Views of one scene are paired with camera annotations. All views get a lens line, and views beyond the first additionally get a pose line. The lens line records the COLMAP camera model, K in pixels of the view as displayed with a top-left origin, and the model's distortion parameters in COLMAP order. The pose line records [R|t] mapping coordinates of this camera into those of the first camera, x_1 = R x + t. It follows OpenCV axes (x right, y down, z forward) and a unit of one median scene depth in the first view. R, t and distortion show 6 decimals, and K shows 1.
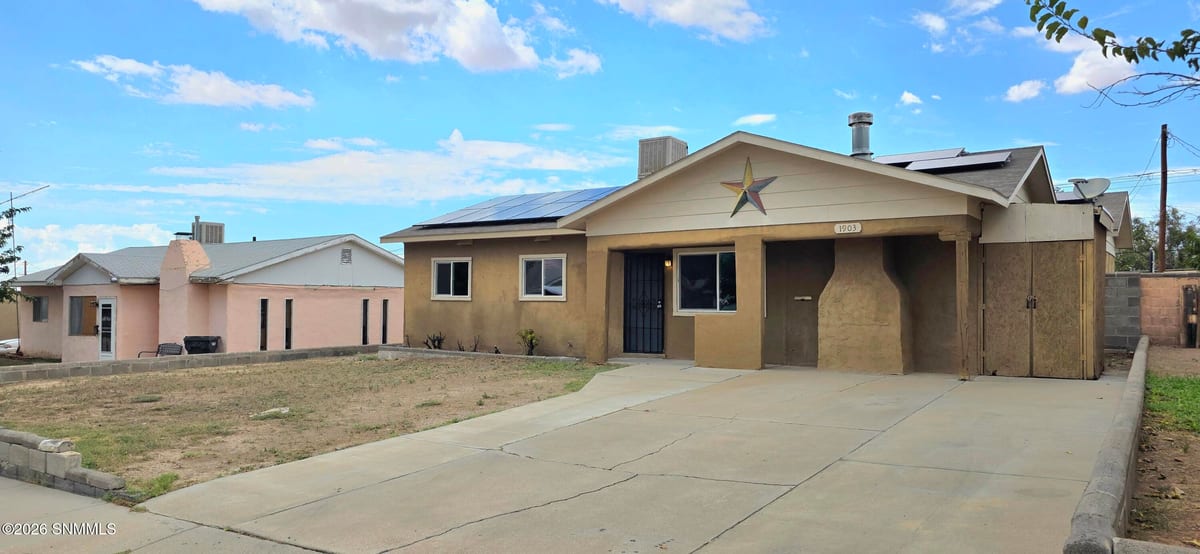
lens RADIAL K [[825.7, 0, 648.0], [0, 825.7, 279.5], [0, 0, 1]] dist [0.037655, -0.001805]
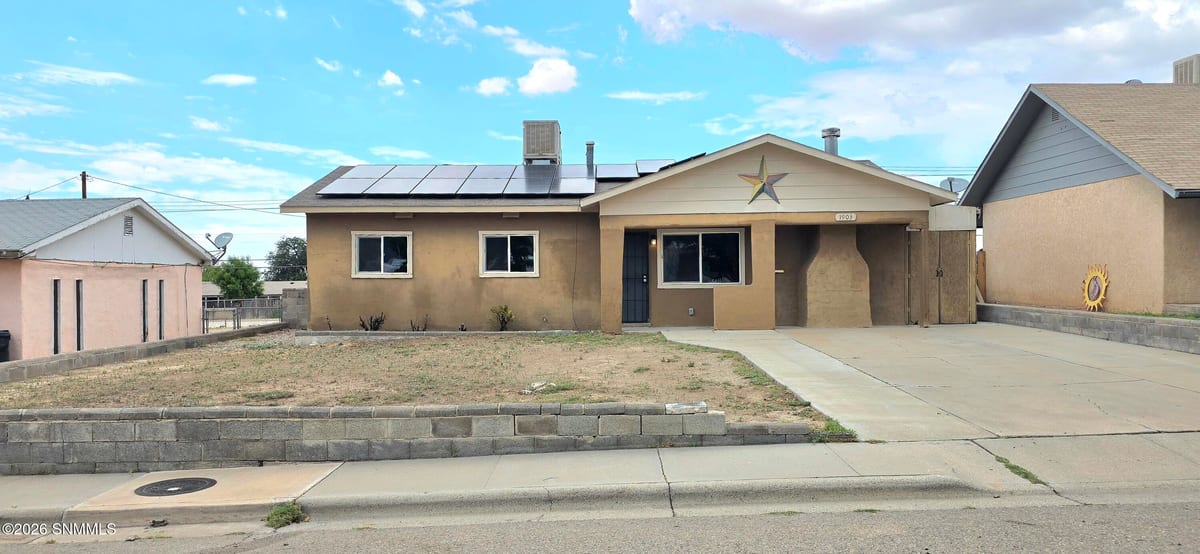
lens RADIAL K [[825.7, 0, 648.0], [0, 825.7, 279.5], [0, 0, 1]] dist [0.037655, -0.001805]
pose [[0.820377, -0.011171, 0.571714, -0.640509], [-0.002355, 0.999735, 0.022913, 0.006198], [-0.571818, -0.020144, 0.820133, 0.088033]]
